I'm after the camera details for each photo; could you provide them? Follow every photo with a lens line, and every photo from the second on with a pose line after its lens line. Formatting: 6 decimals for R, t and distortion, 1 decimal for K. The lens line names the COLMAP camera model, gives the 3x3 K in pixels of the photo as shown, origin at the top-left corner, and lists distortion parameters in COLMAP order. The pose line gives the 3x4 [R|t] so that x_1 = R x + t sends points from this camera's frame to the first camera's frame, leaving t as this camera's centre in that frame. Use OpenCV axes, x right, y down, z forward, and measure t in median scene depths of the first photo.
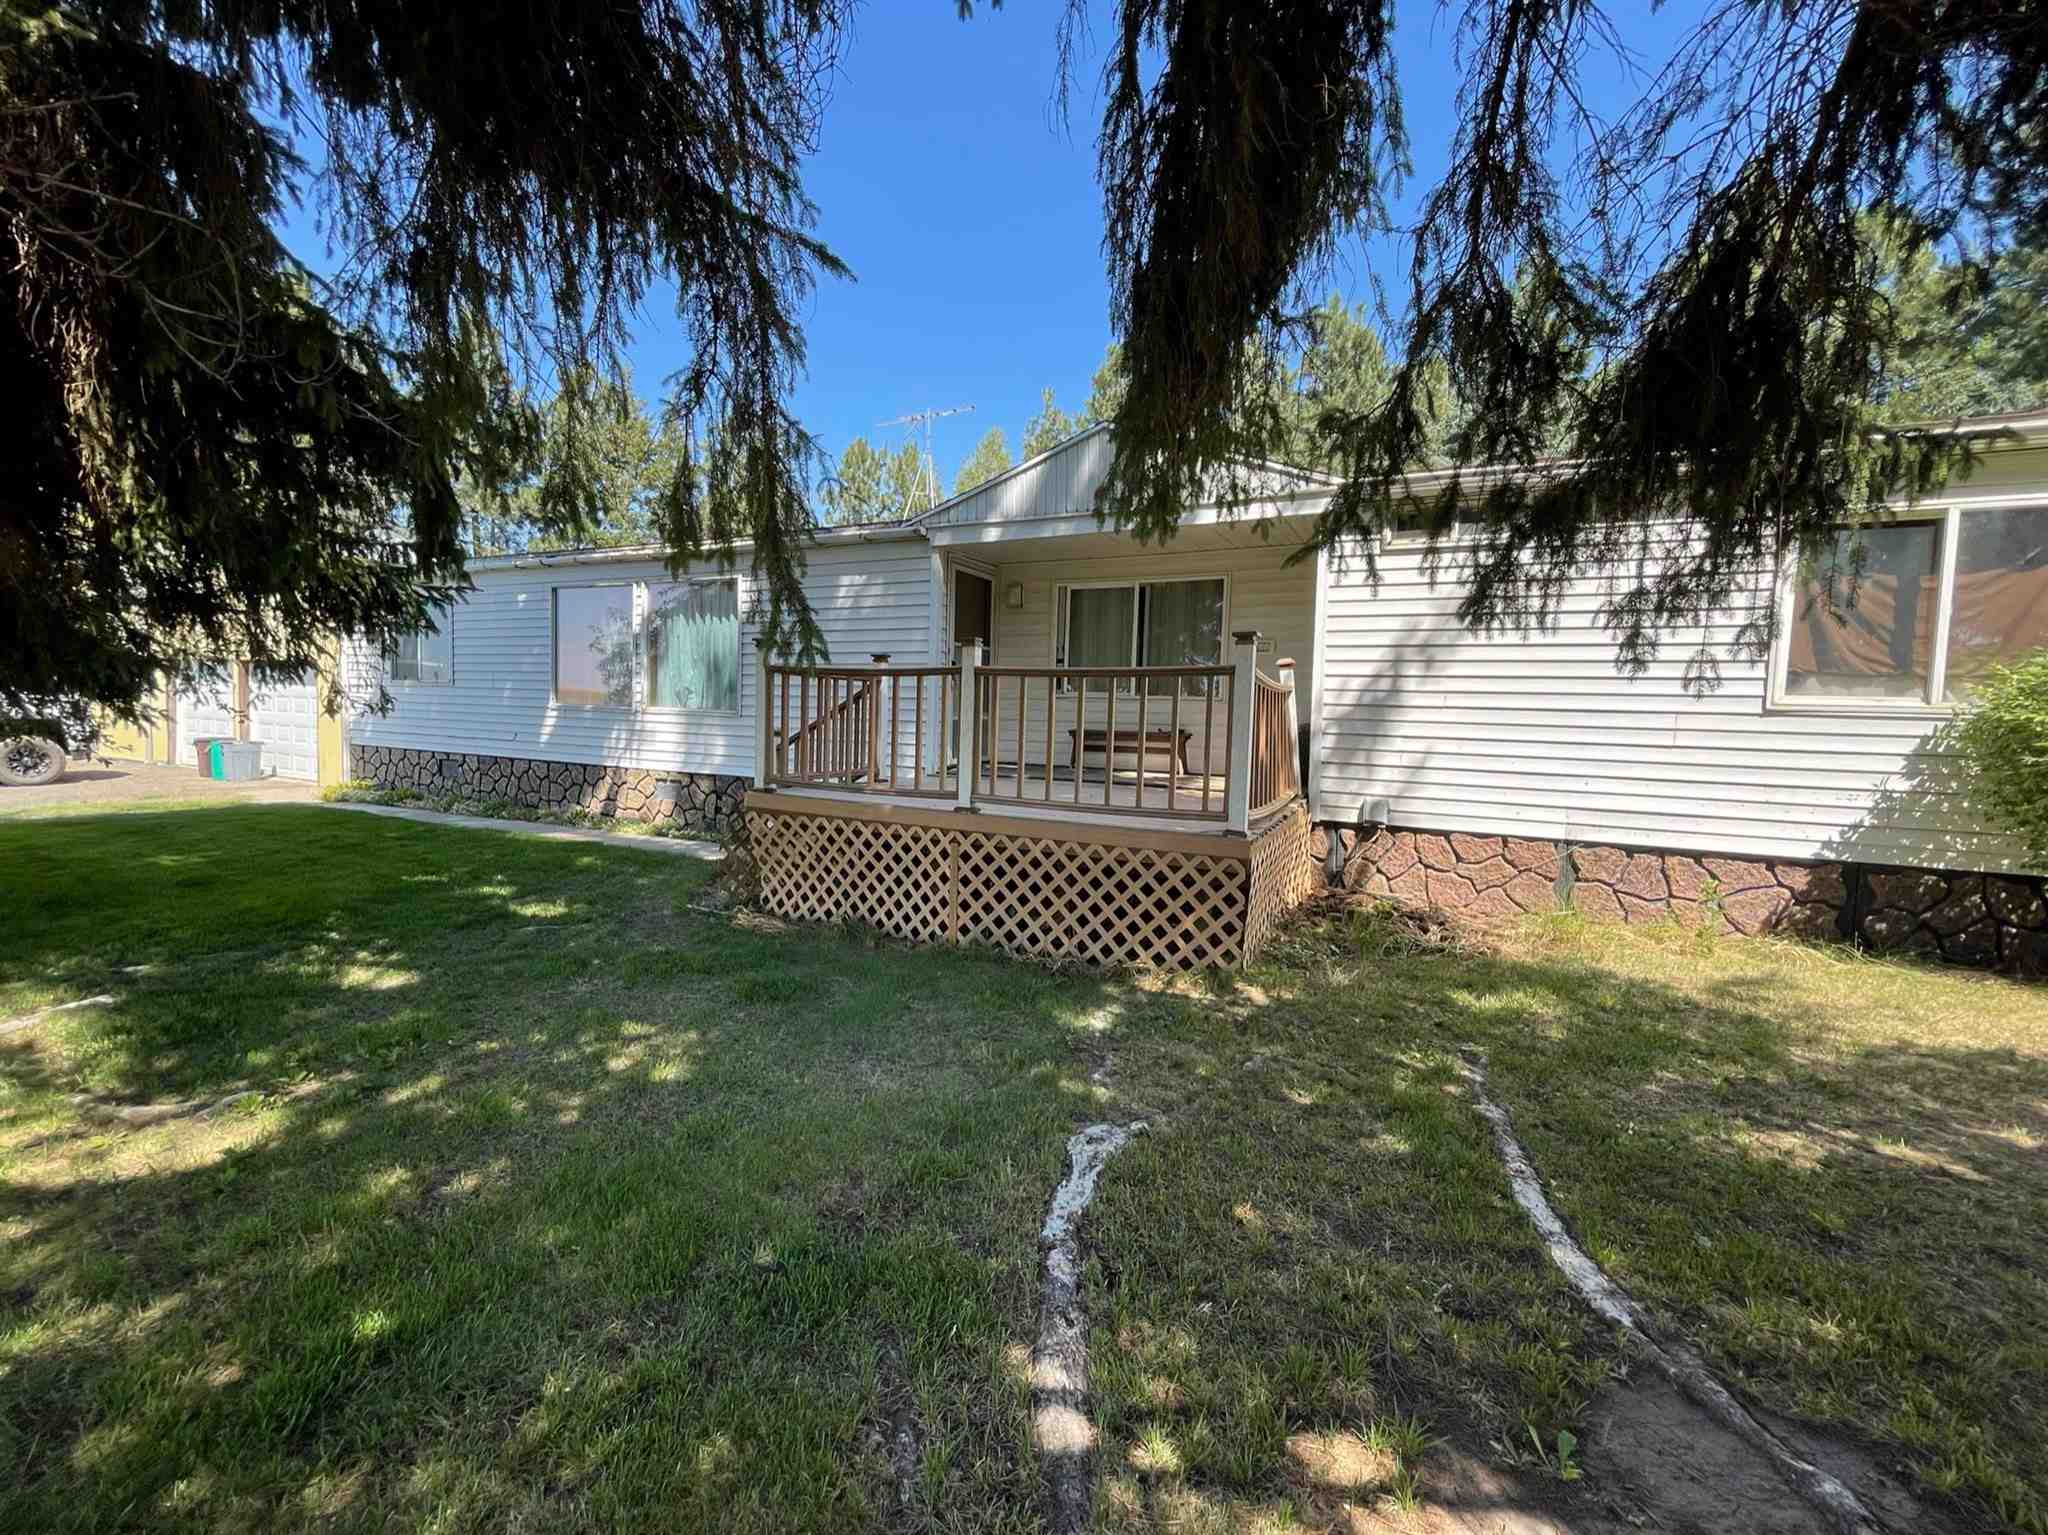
lens RADIAL K [[820.0, 0, 1024.7], [0, 820.0, 770.9], [0, 0, 1]] dist [0.001536, 0.000027]
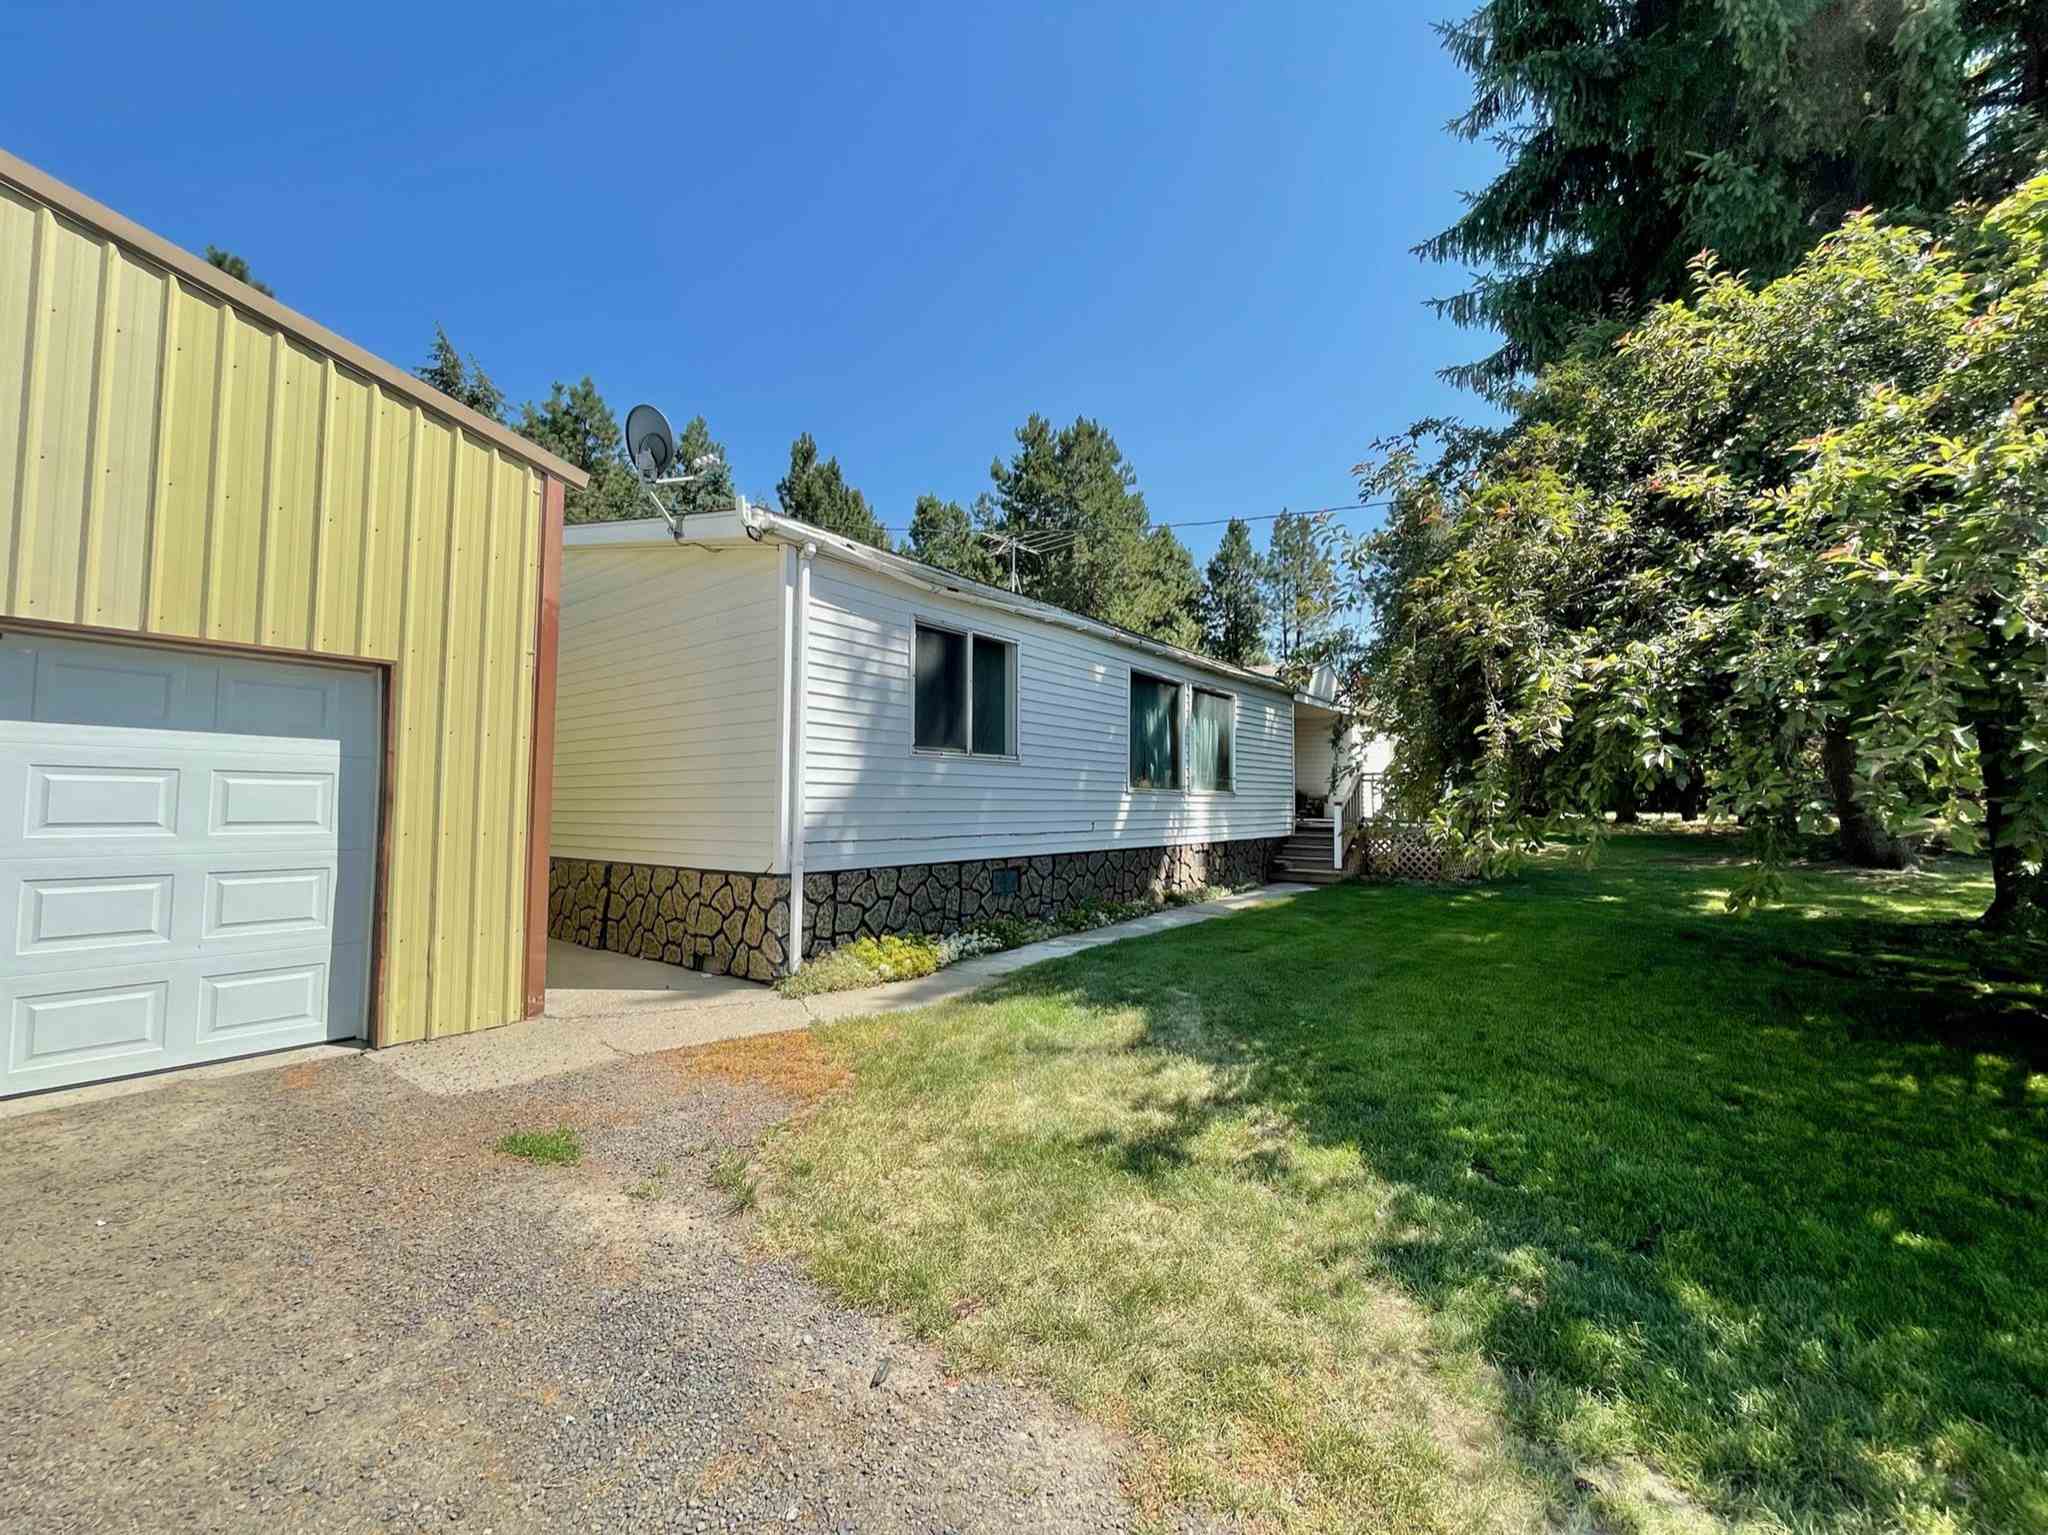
lens RADIAL K [[820.0, 0, 1022.8], [0, 820.0, 767.6], [0, 0, 1]] dist [0.001536, 0.000027]
pose [[0.204931, 0.015864, 0.978648, -3.100650], [0.077147, 0.996496, -0.032309, -0.170150], [-0.975731, 0.082121, 0.202989, 1.882601]]
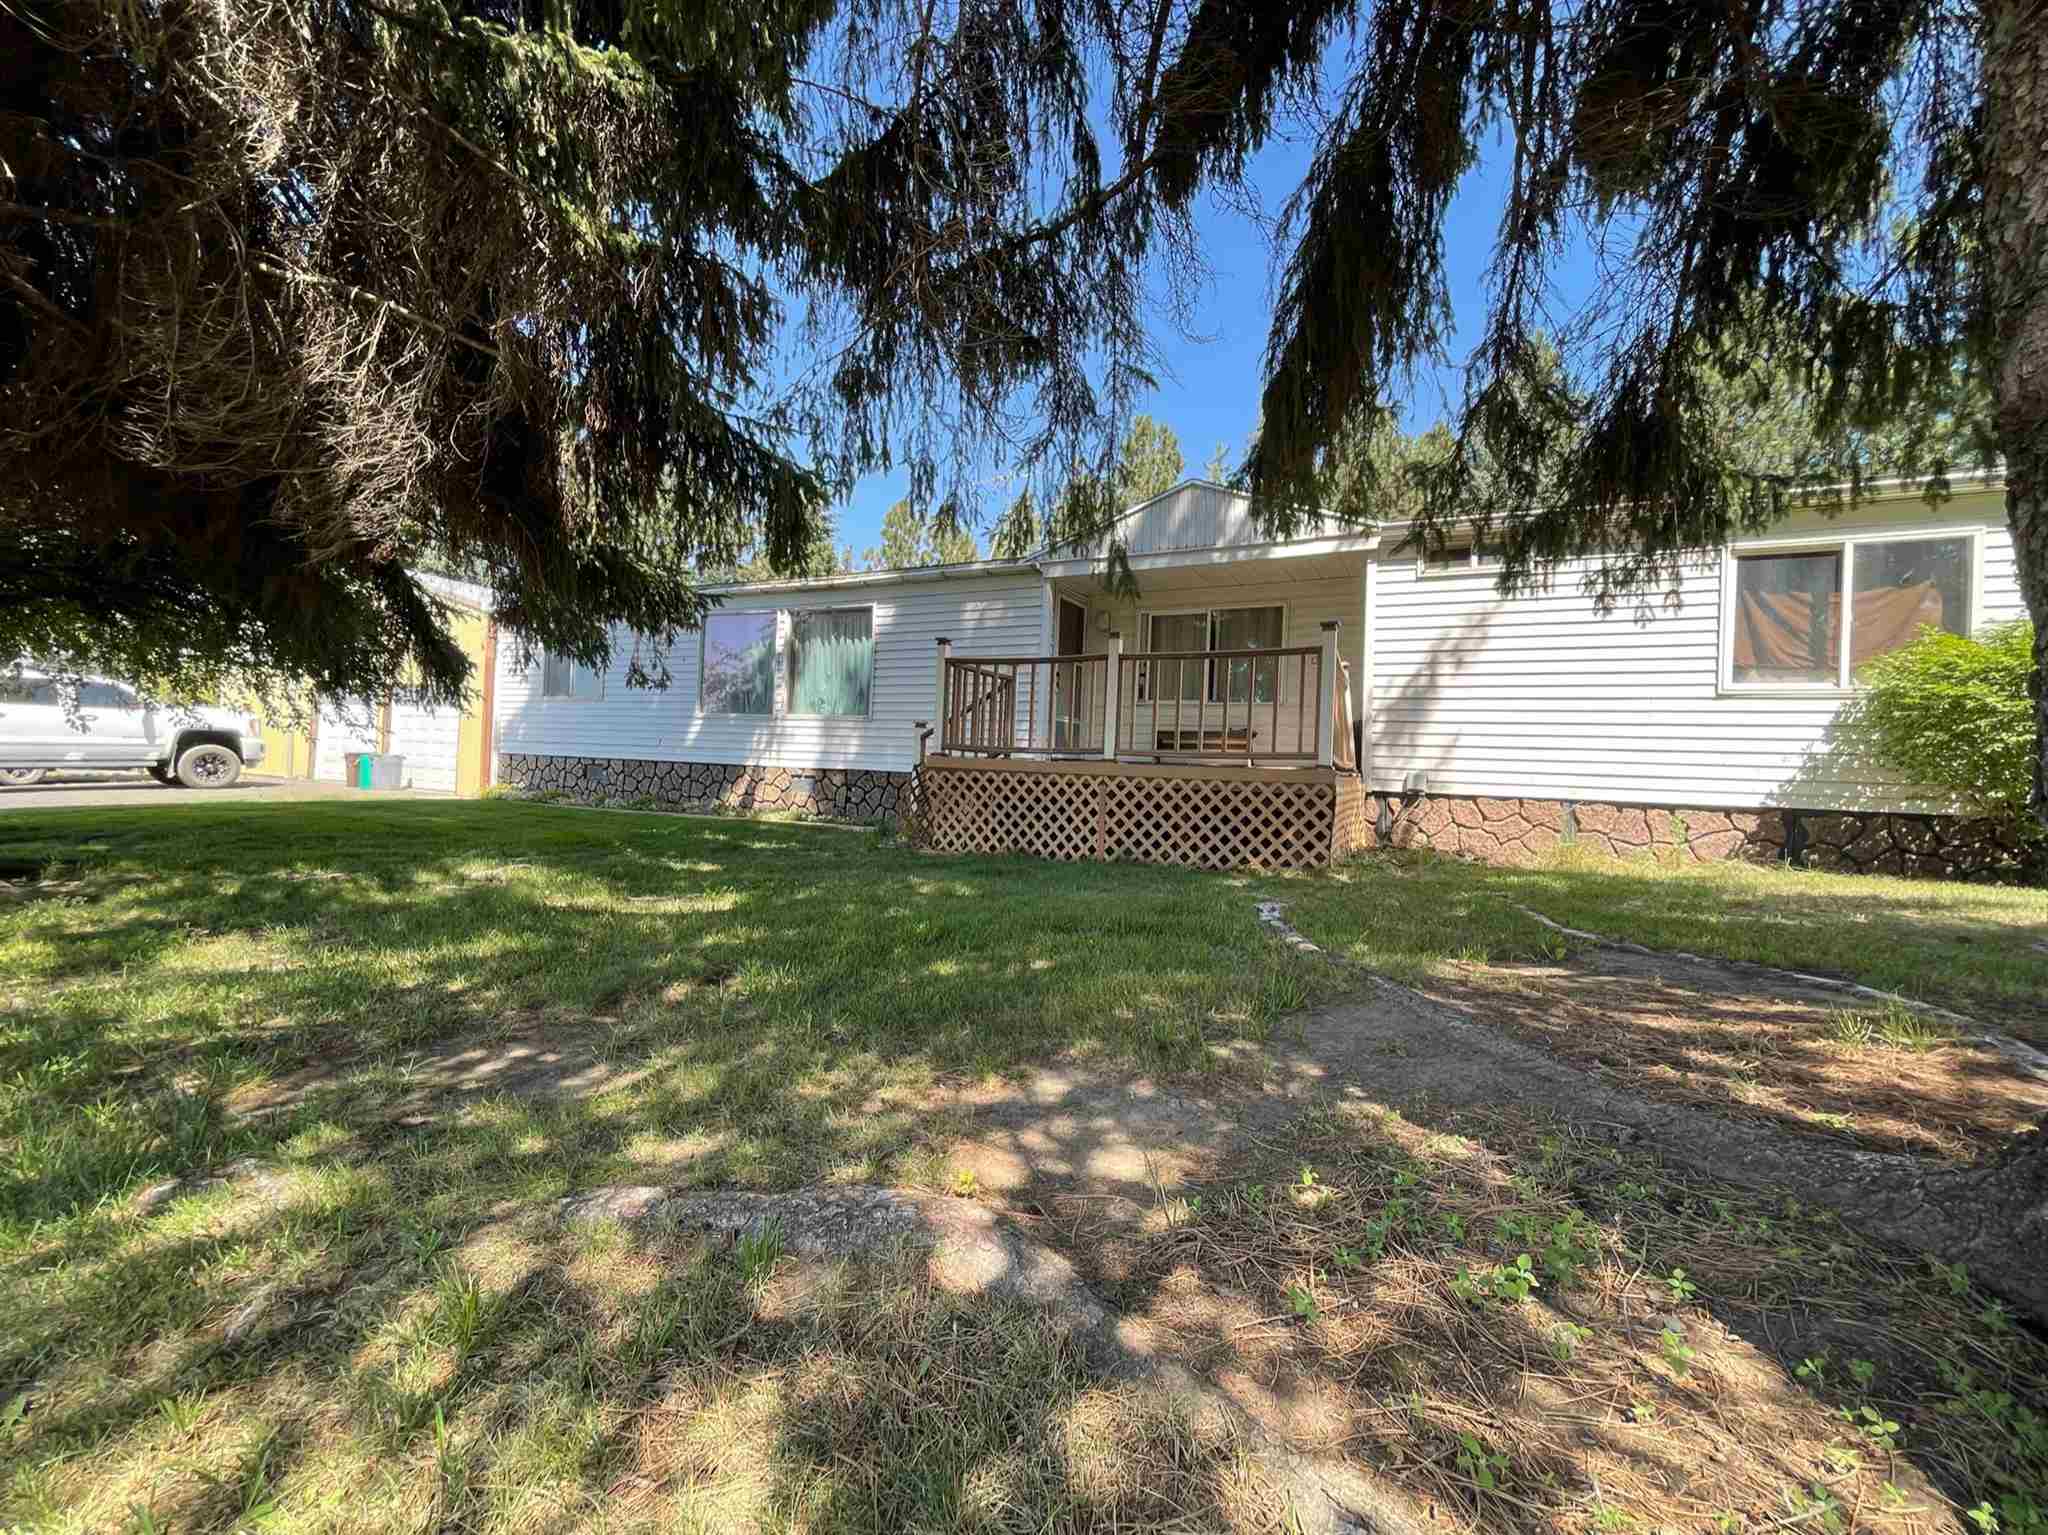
lens RADIAL K [[820.0, 0, 1025.7], [0, 820.0, 775.6], [0, 0, 1]] dist [0.001536, 0.000027]
pose [[0.999841, 0.012943, -0.012235, -0.189949], [-0.013731, 0.997681, -0.066661, 0.159271], [0.011344, 0.066819, 0.997701, -0.316934]]
